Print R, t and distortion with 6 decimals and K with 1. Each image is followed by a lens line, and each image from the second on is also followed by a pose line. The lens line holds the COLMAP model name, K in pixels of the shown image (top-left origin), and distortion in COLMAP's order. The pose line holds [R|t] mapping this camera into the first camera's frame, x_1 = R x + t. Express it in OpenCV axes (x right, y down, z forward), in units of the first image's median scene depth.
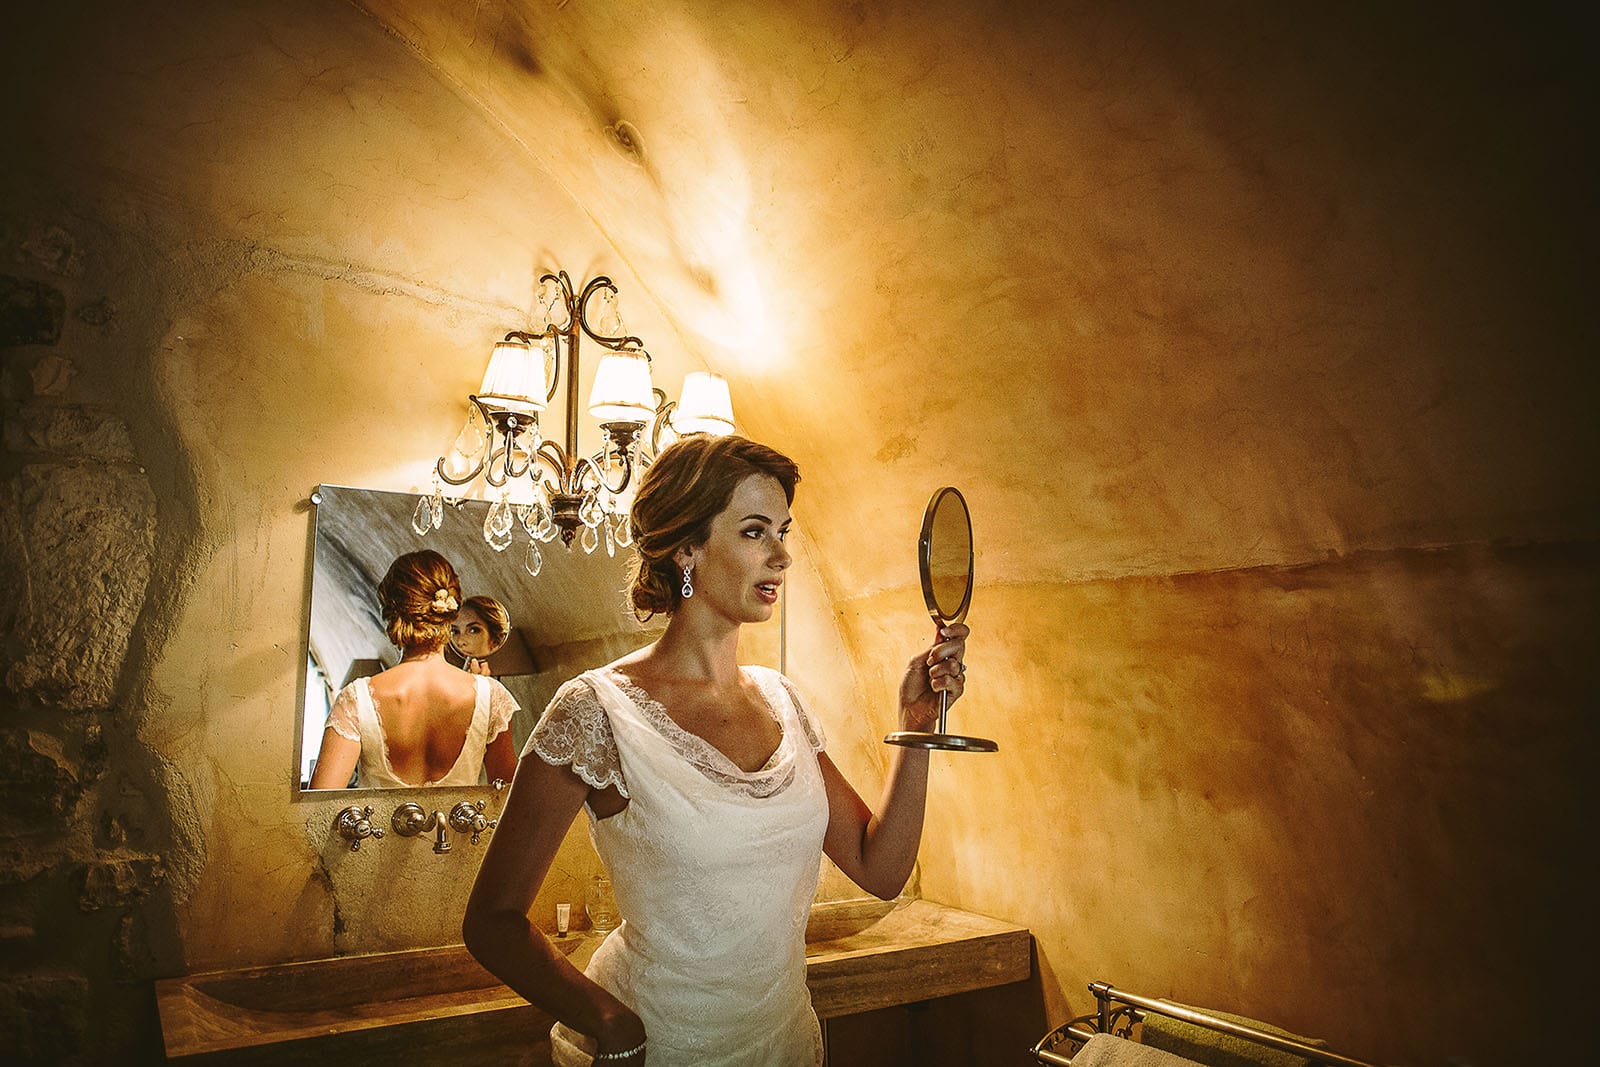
lens RADIAL K [[1112.8, 0, 800.0], [0, 1112.8, 533.5], [0, 0, 1]] dist [-0.082553, 0.070974]
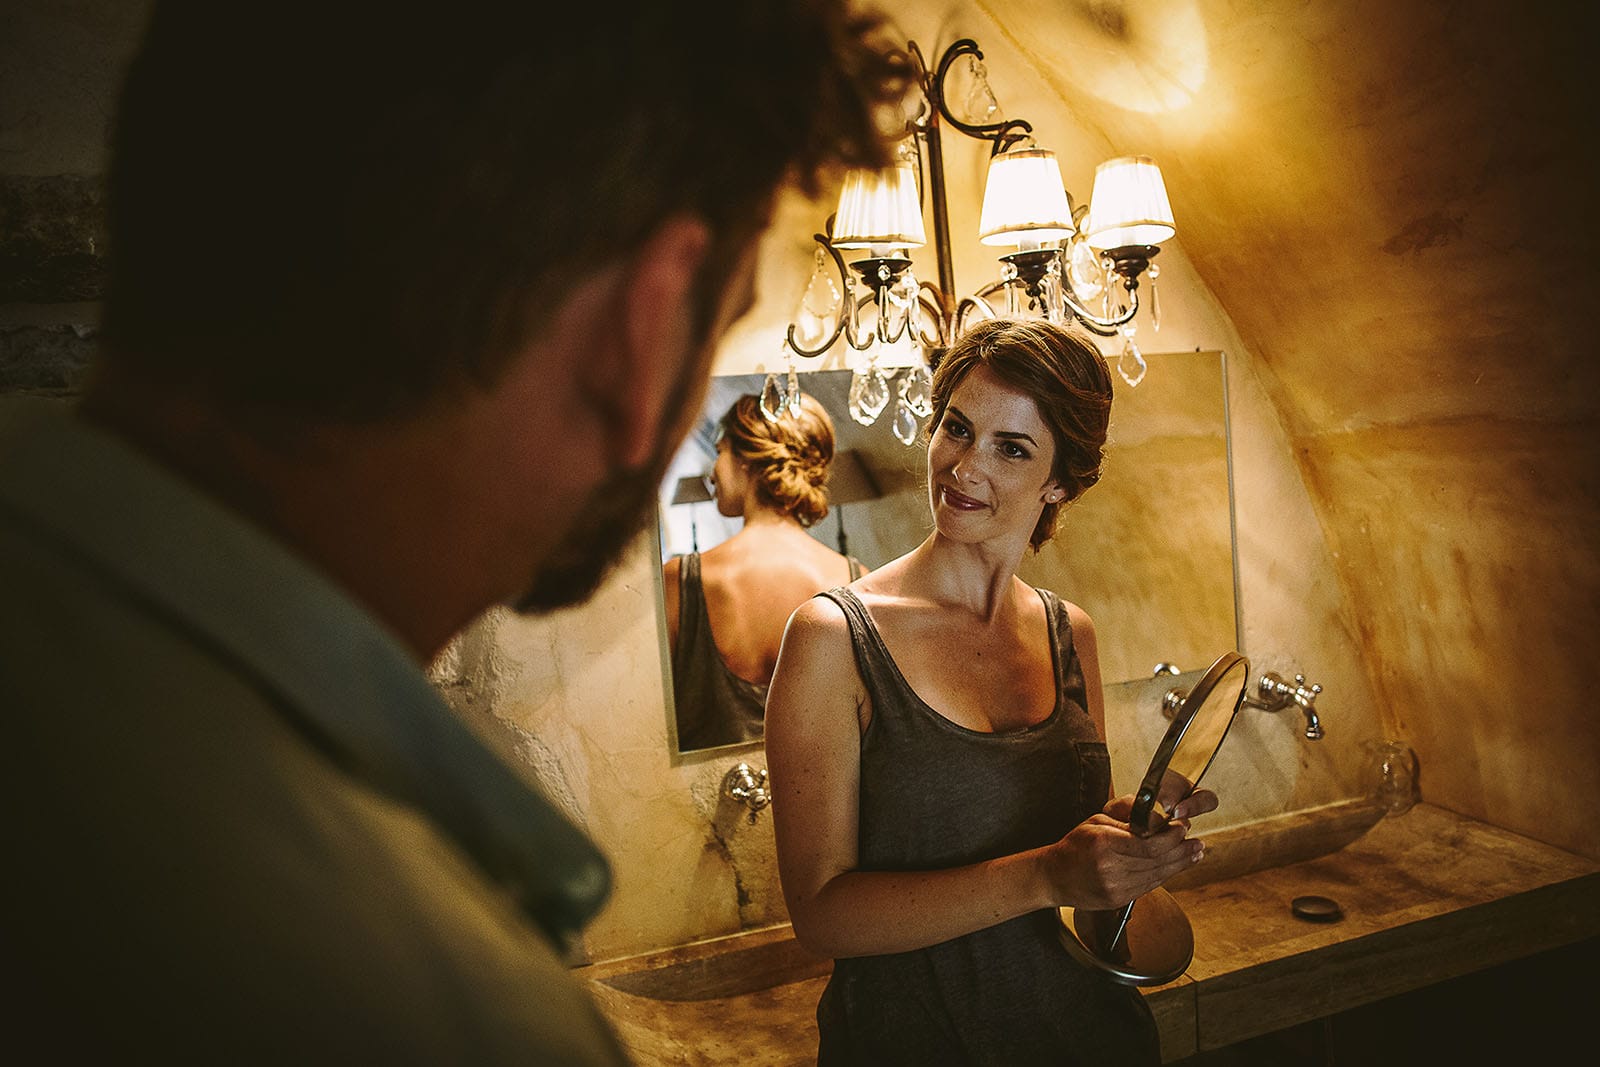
lens RADIAL K [[1112.8, 0, 800.0], [0, 1112.8, 533.5], [0, 0, 1]] dist [-0.082553, 0.070974]
pose [[0.961483, -0.061383, -0.267921, -0.114608], [0.118470, 0.972104, 0.202434, -0.078548], [0.248021, -0.226378, 0.941933, 0.229721]]
